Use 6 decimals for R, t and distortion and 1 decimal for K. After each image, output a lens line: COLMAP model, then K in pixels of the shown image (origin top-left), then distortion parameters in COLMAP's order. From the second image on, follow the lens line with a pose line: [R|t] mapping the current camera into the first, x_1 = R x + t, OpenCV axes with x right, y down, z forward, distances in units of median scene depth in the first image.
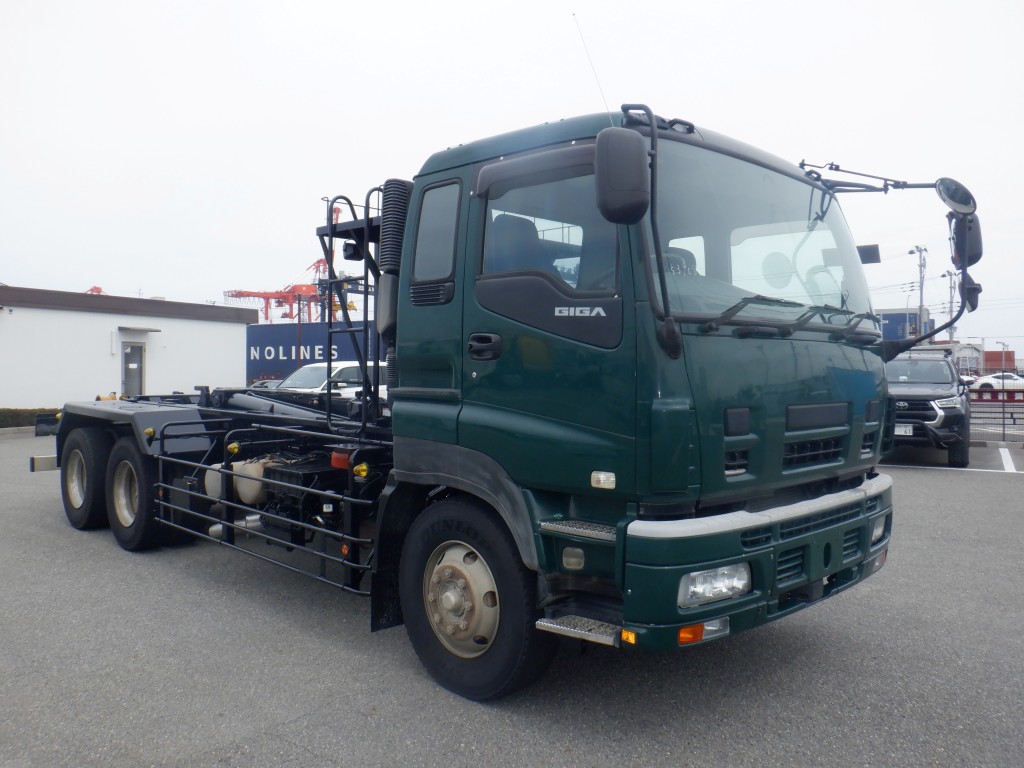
lens RADIAL K [[828.3, 0, 502.3], [0, 828.3, 382.1], [0, 0, 1]] dist [-0.024111, -0.012456]
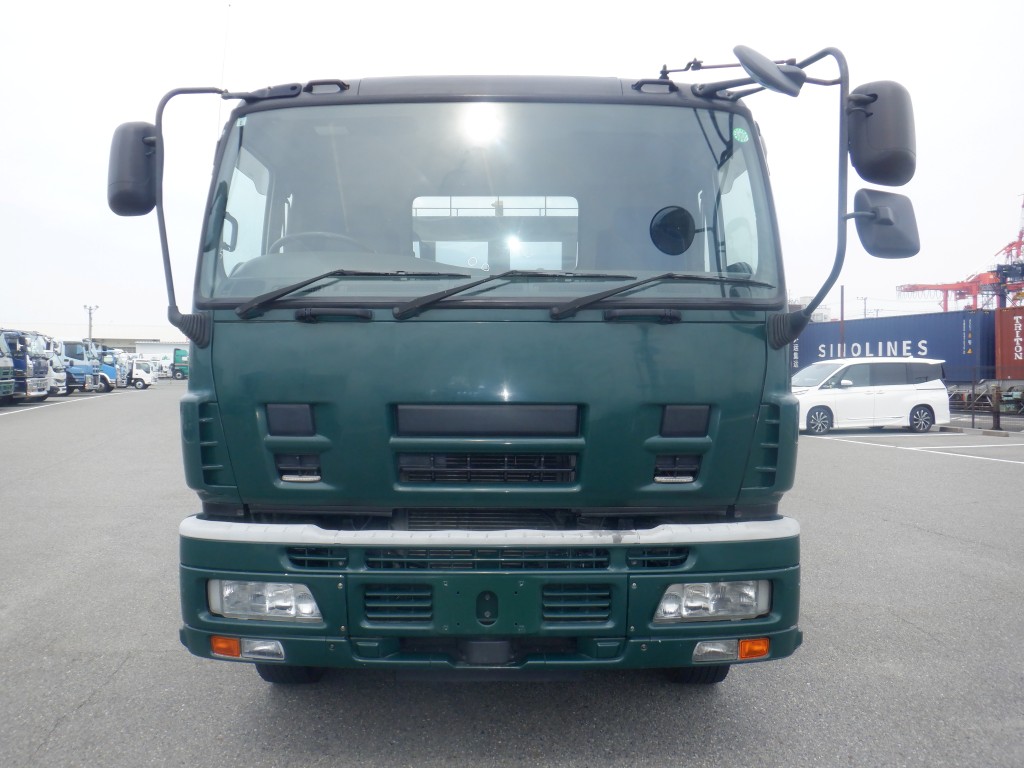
lens RADIAL K [[828.3, 0, 506.0], [0, 828.3, 382.3], [0, 0, 1]] dist [-0.024111, -0.012456]
pose [[0.711646, 0.010981, -0.702453, 0.095631], [-0.009583, 0.999937, 0.005924, 0.000136], [0.702473, 0.002516, 0.711706, 0.049225]]
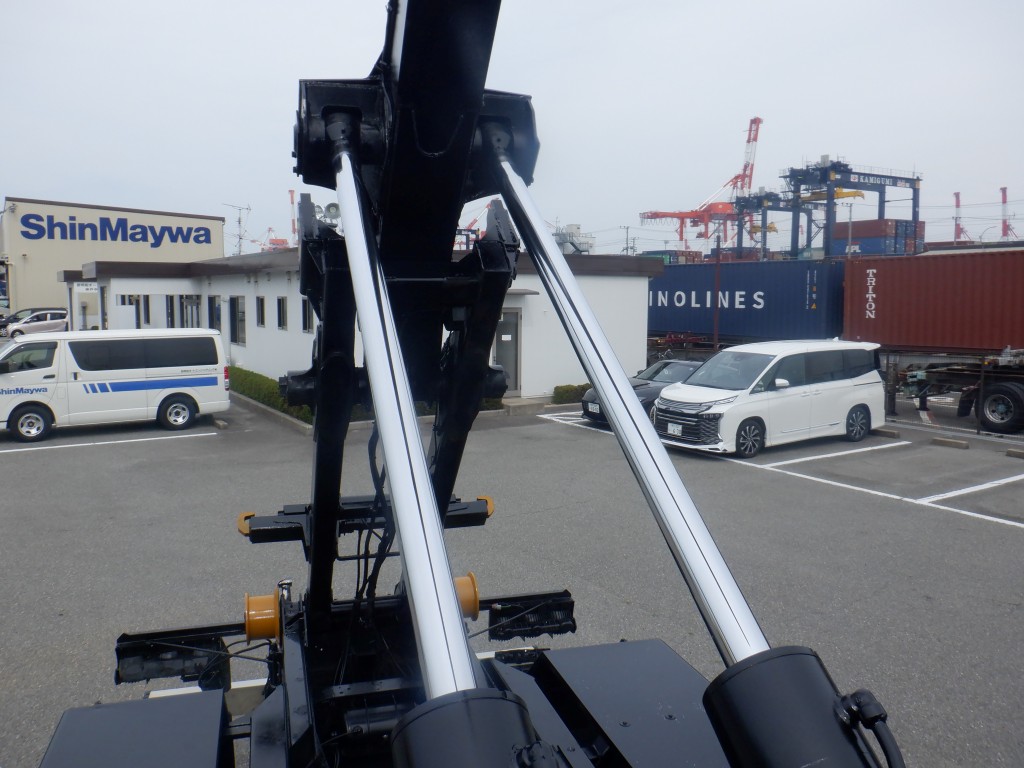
lens RADIAL K [[828.3, 0, 504.7], [0, 828.3, 378.6], [0, 0, 1]] dist [-0.024111, -0.012456]
pose [[0.884279, 0.050309, -0.464241, -0.045385], [-0.006659, 0.995437, 0.095189, -0.033437], [0.466912, -0.081082, 0.880579, 0.172756]]
